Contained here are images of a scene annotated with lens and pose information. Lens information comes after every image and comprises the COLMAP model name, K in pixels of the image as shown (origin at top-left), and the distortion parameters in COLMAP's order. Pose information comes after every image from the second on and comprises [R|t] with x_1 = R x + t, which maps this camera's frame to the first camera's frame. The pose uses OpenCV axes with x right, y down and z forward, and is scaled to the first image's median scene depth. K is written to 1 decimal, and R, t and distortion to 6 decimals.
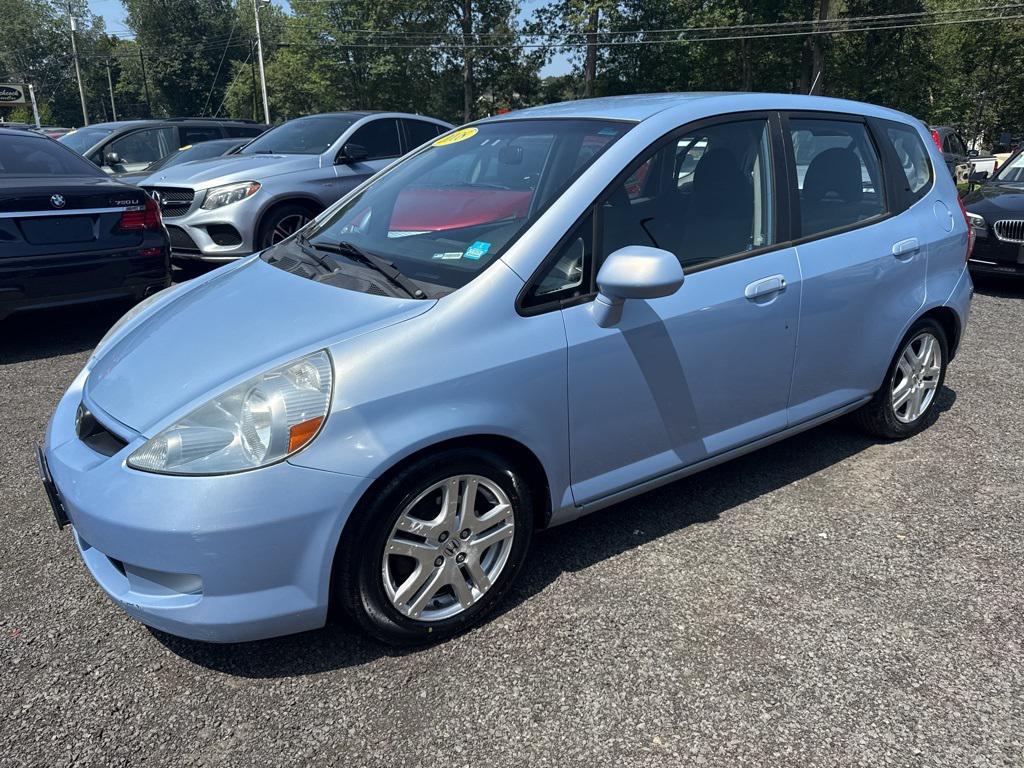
lens RADIAL K [[730.6, 0, 502.4], [0, 730.6, 385.0], [0, 0, 1]] dist [0.020026, -0.024364]
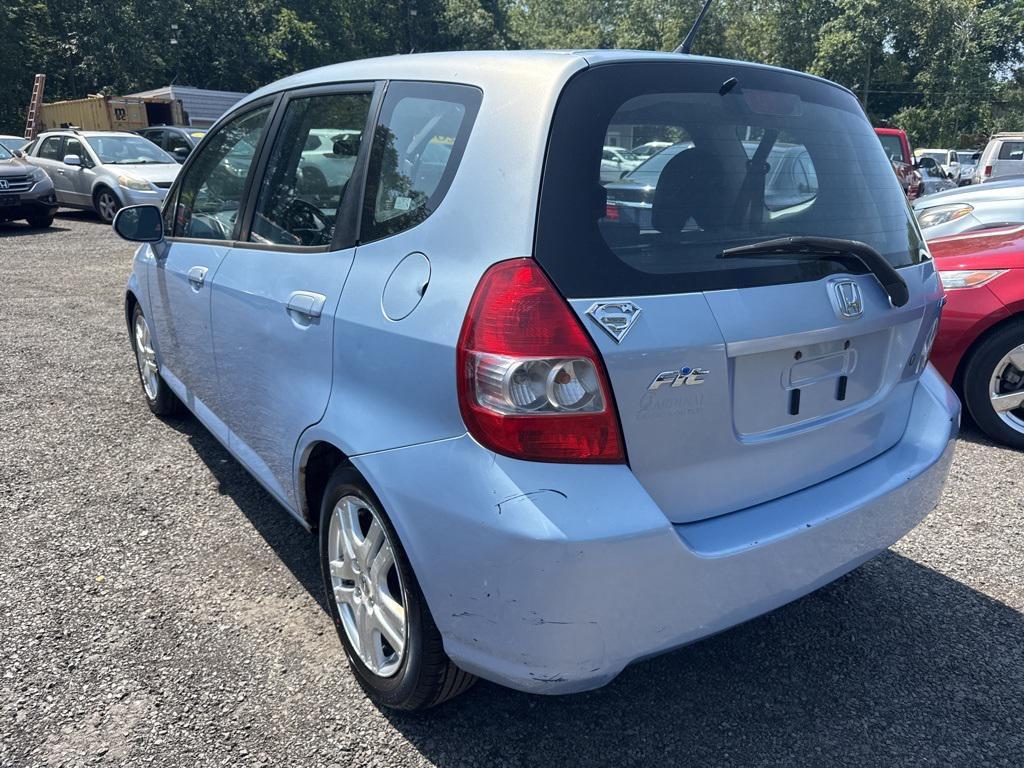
lens RADIAL K [[733.6, 0, 509.9], [0, 733.6, 385.3], [0, 0, 1]] dist [0.007314, -0.011306]
pose [[0.010825, 0.294119, -0.955707, 0.418297], [-0.332674, 0.902378, 0.273939, -0.126968], [0.942980, 0.314974, 0.107614, 0.411114]]
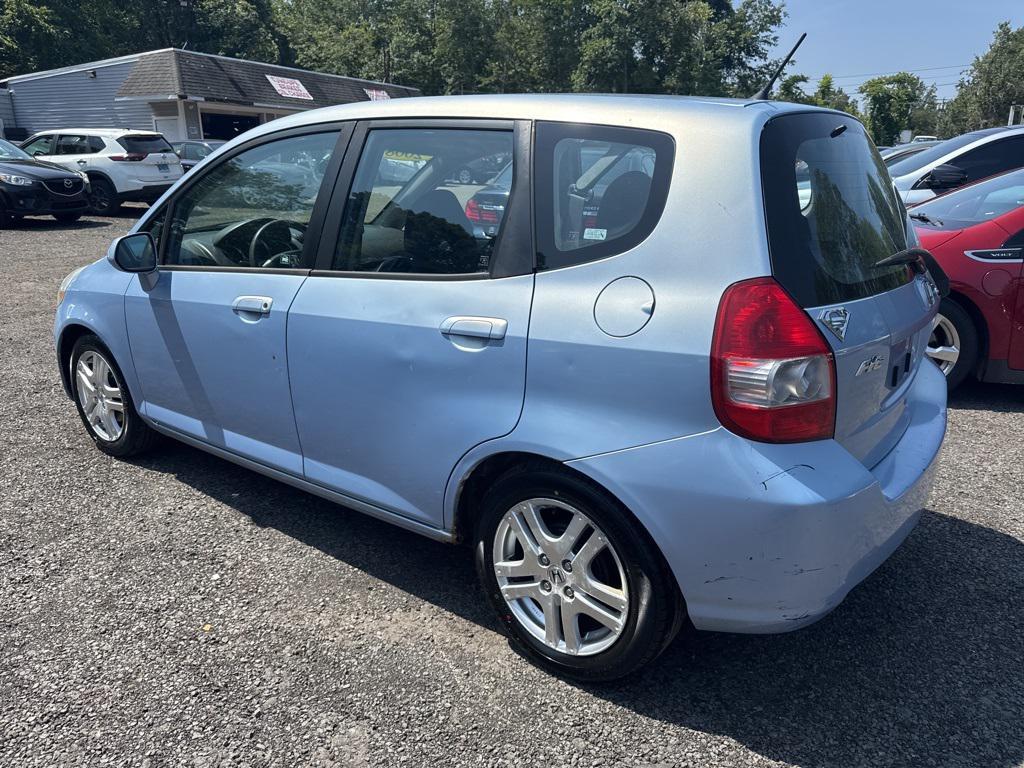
lens RADIAL K [[730.6, 0, 508.3], [0, 730.6, 382.6], [0, 0, 1]] dist [0.020026, -0.024364]
pose [[0.300292, 0.280527, -0.911663, 0.422861], [-0.308982, 0.932848, 0.185270, -0.099287], [0.902416, 0.226052, 0.366805, 0.298840]]
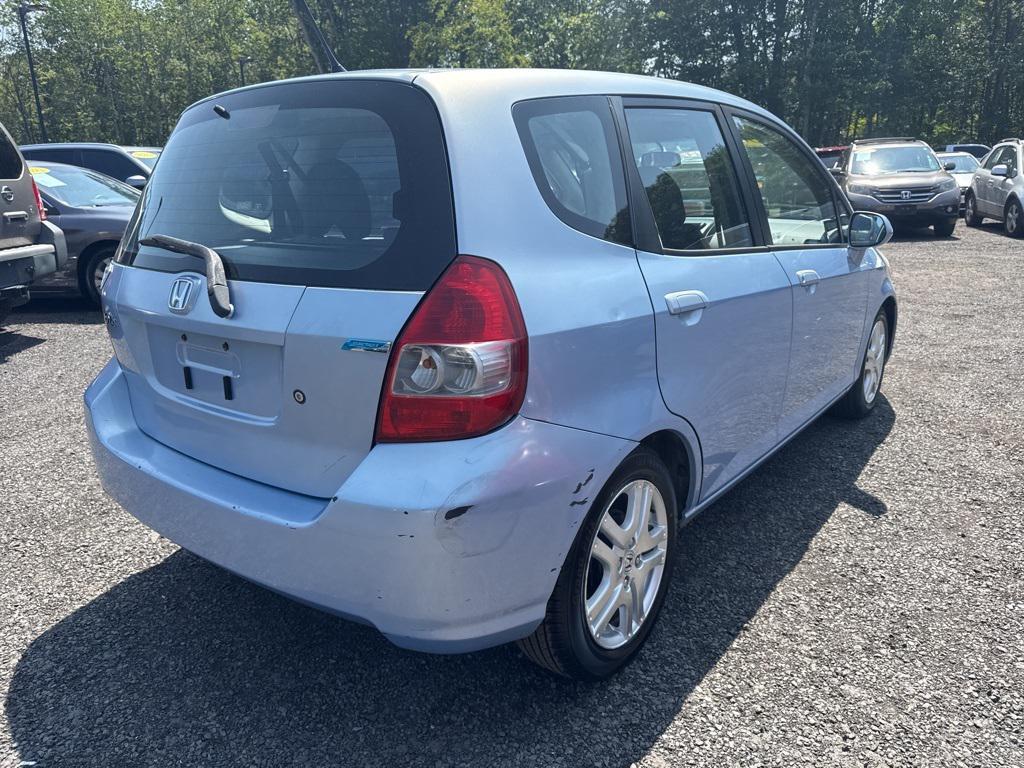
lens RADIAL K [[730.6, 0, 519.7], [0, 730.6, 382.5], [0, 0, 1]] dist [0.020026, -0.024364]
pose [[-0.954241, 0.108222, -0.278769, 0.205951], [-0.064309, 0.836139, 0.544734, -0.220608], [0.292042, 0.537735, -0.790919, 0.705943]]
